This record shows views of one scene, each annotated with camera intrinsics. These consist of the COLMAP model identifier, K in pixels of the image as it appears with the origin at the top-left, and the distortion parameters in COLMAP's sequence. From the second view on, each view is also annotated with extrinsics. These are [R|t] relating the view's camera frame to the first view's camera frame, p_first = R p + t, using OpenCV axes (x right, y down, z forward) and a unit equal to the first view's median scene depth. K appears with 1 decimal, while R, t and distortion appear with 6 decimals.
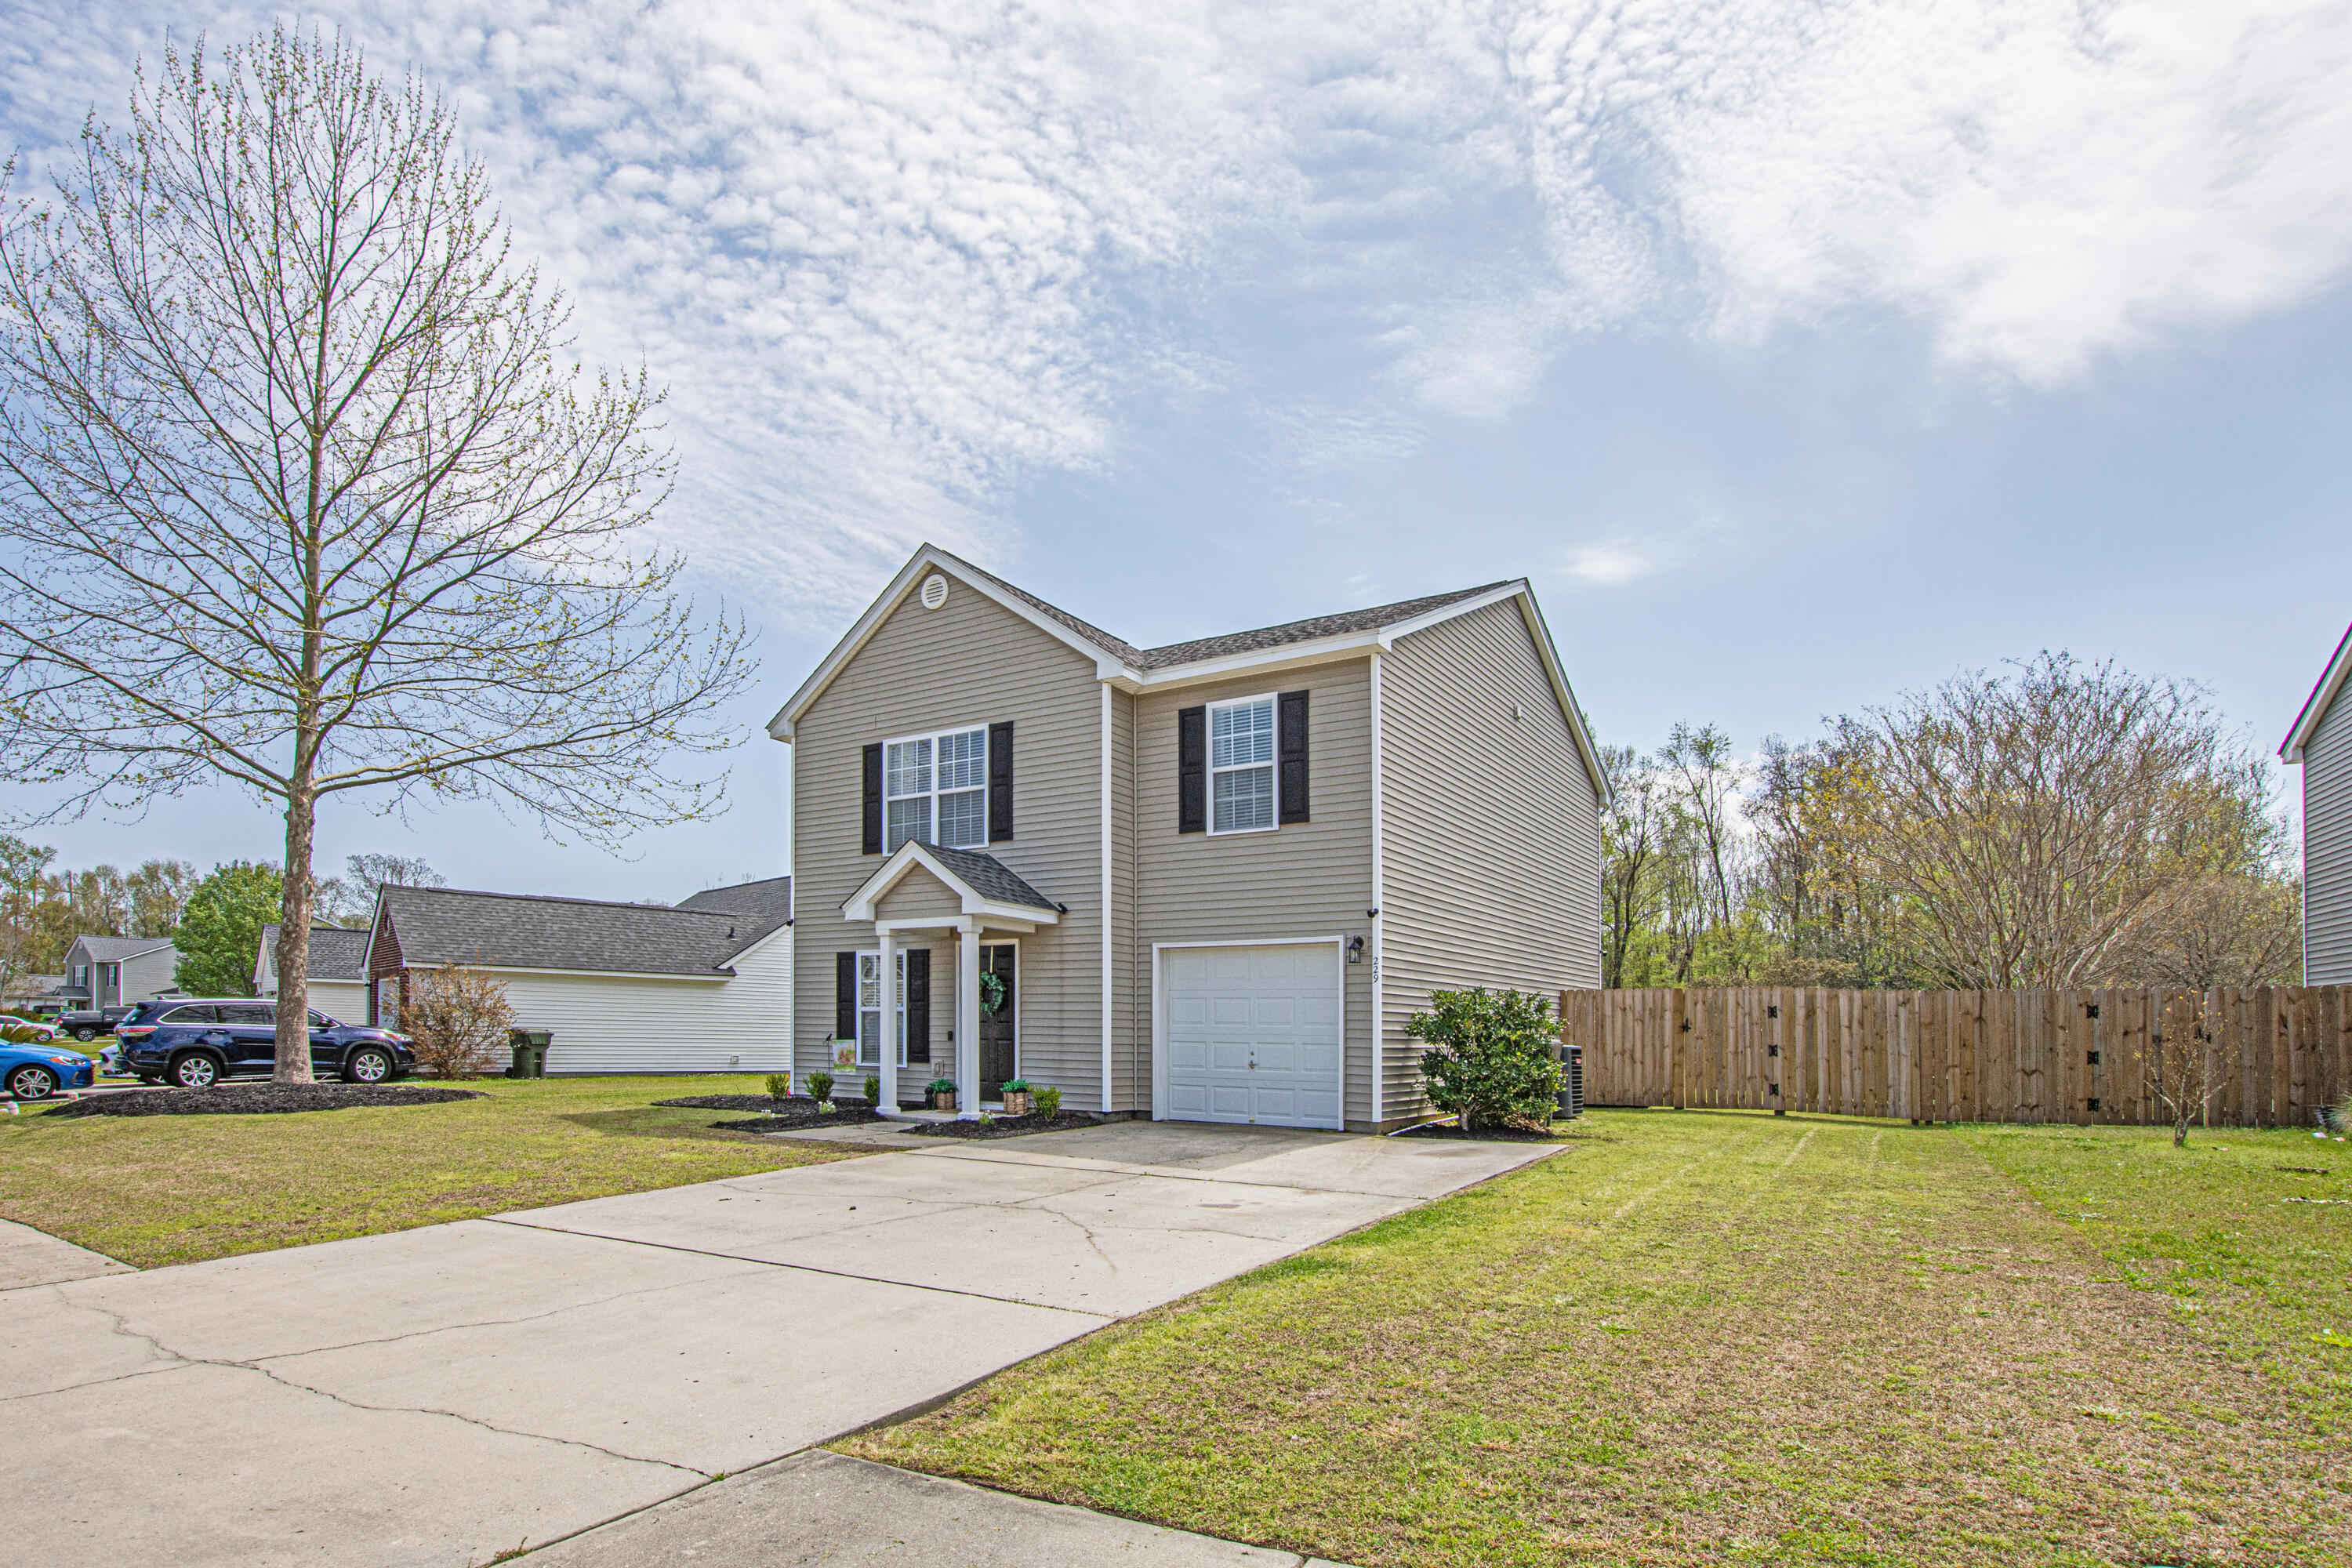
lens RADIAL K [[1199.4, 0, 1176.0], [0, 1199.4, 784.0], [0, 0, 1]] dist [-0.036205, 0.000243]
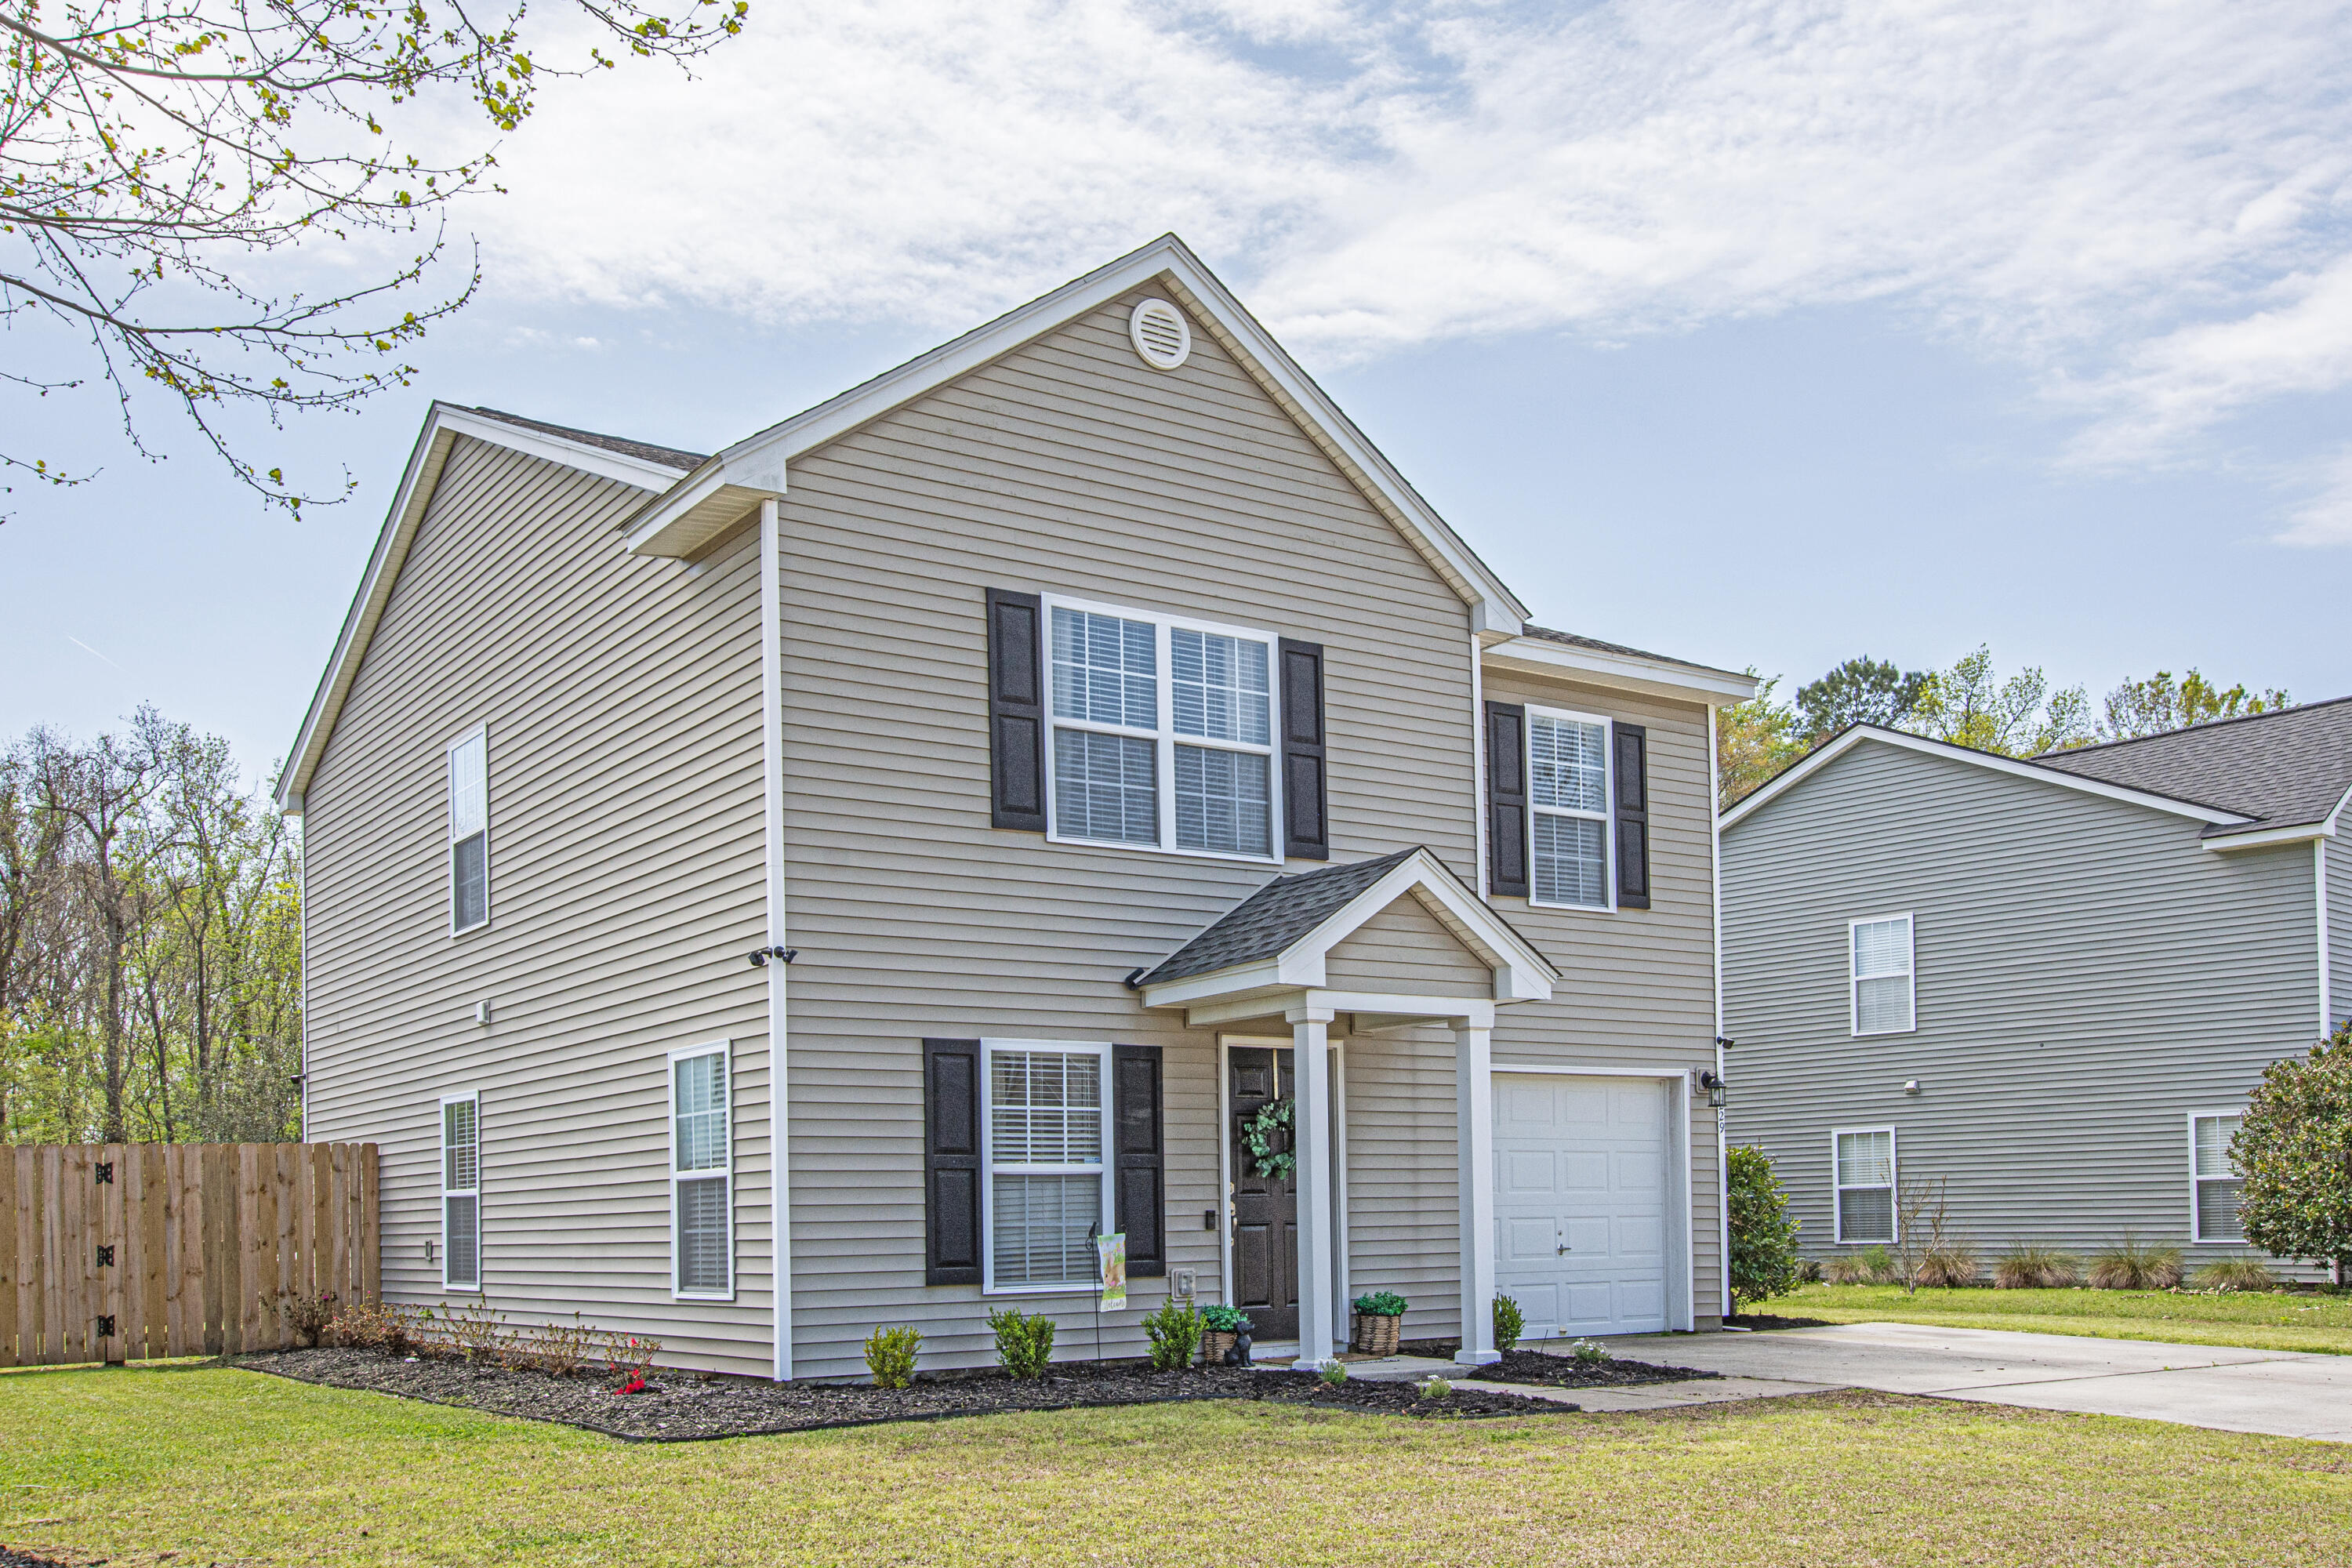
lens RADIAL K [[2045.8, 0, 1176.0], [0, 2045.8, 784.0], [0, 0, 1]] dist [-0.010610, 0.006482]
pose [[0.410675, 0.172282, 0.895358, -1.006582], [-0.164520, 0.979870, -0.113083, 0.129025], [-0.896816, -0.100864, 0.430751, 0.653555]]
